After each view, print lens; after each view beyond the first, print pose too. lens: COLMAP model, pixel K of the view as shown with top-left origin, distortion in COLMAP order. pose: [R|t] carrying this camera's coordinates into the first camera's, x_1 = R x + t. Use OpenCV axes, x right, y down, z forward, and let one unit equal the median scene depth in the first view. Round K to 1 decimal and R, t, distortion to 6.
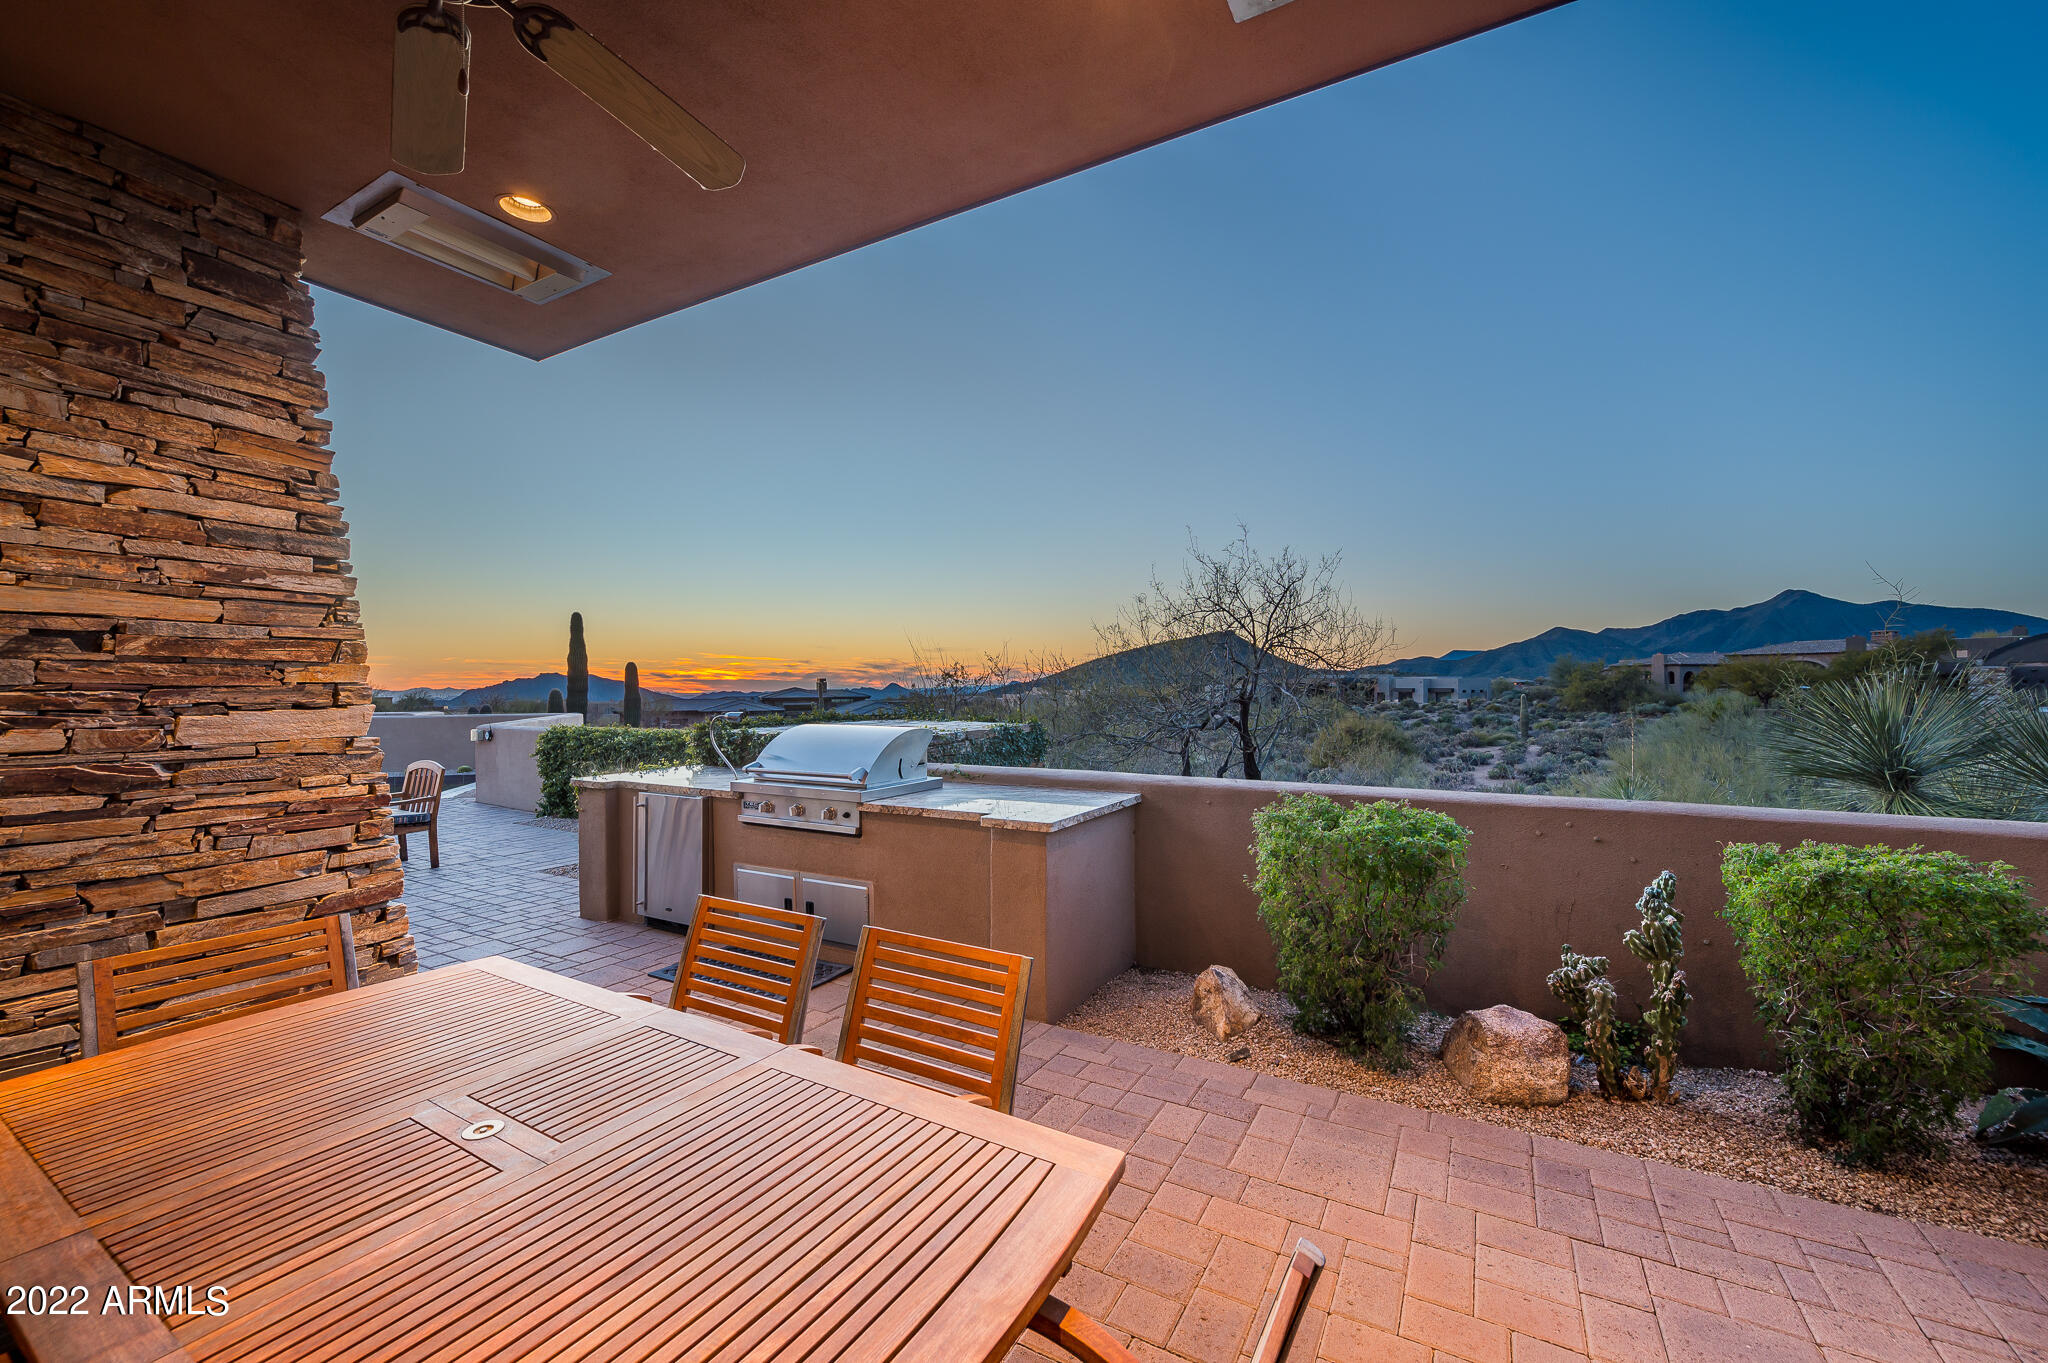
lens RADIAL K [[798.9, 0, 1034.0], [0, 798.9, 681.7], [0, 0, 1]] dist [-0.002021, -0.000167]
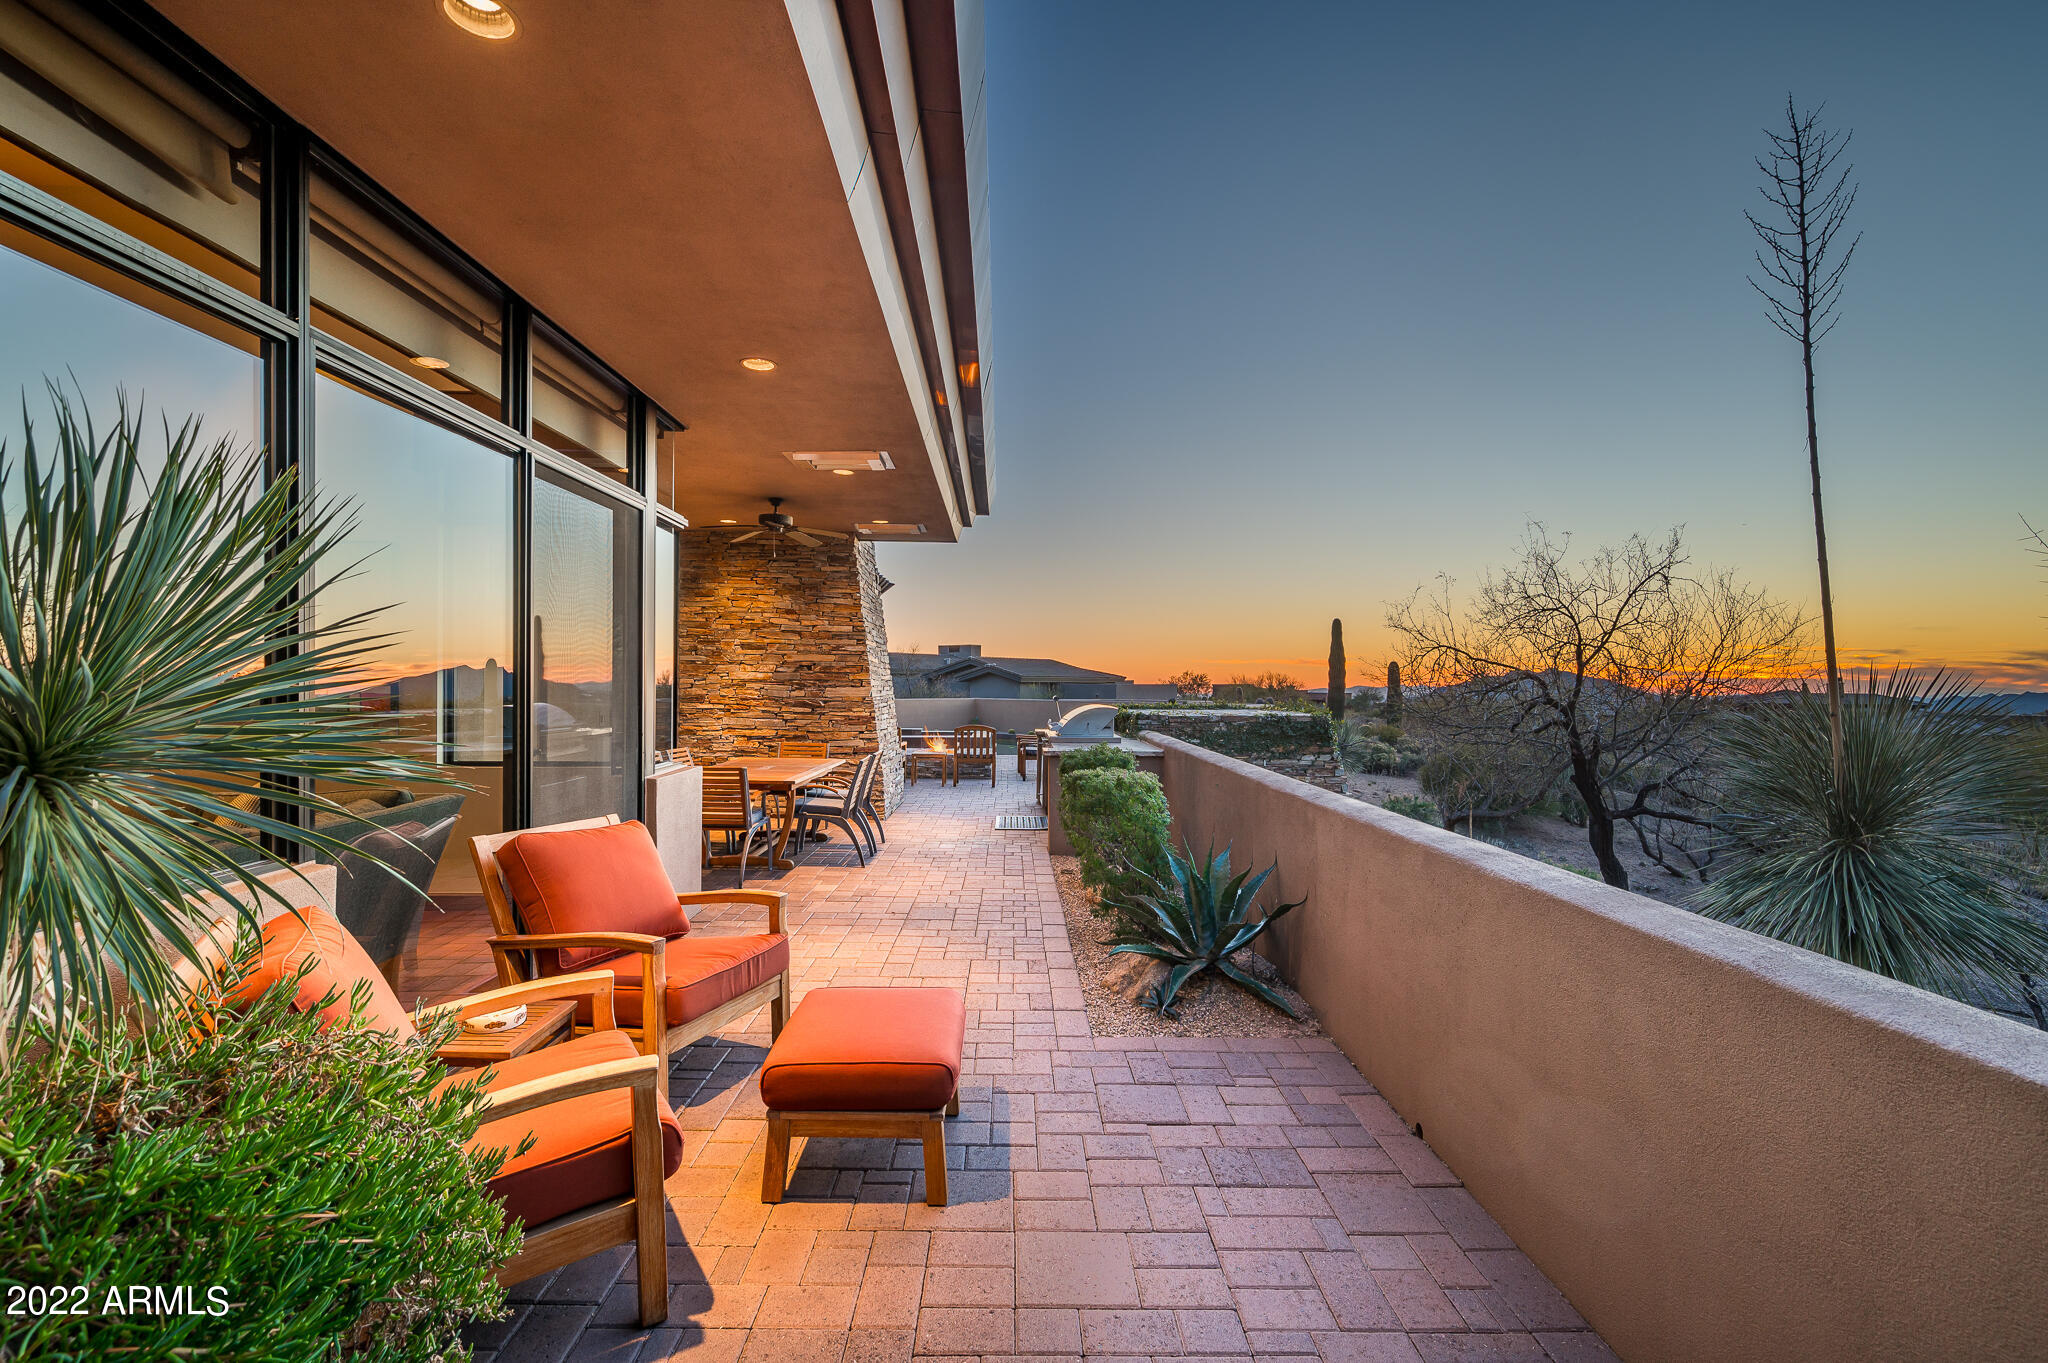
lens RADIAL K [[940.2, 0, 1026.7], [0, 940.2, 680.9], [0, 0, 1]] dist [0.003141, -0.004772]
pose [[0.517756, 0.003162, -0.855523, 2.943079], [-0.003622, 0.999992, 0.001504, 0.000749], [0.855521, 0.002320, 0.517763, -0.400784]]
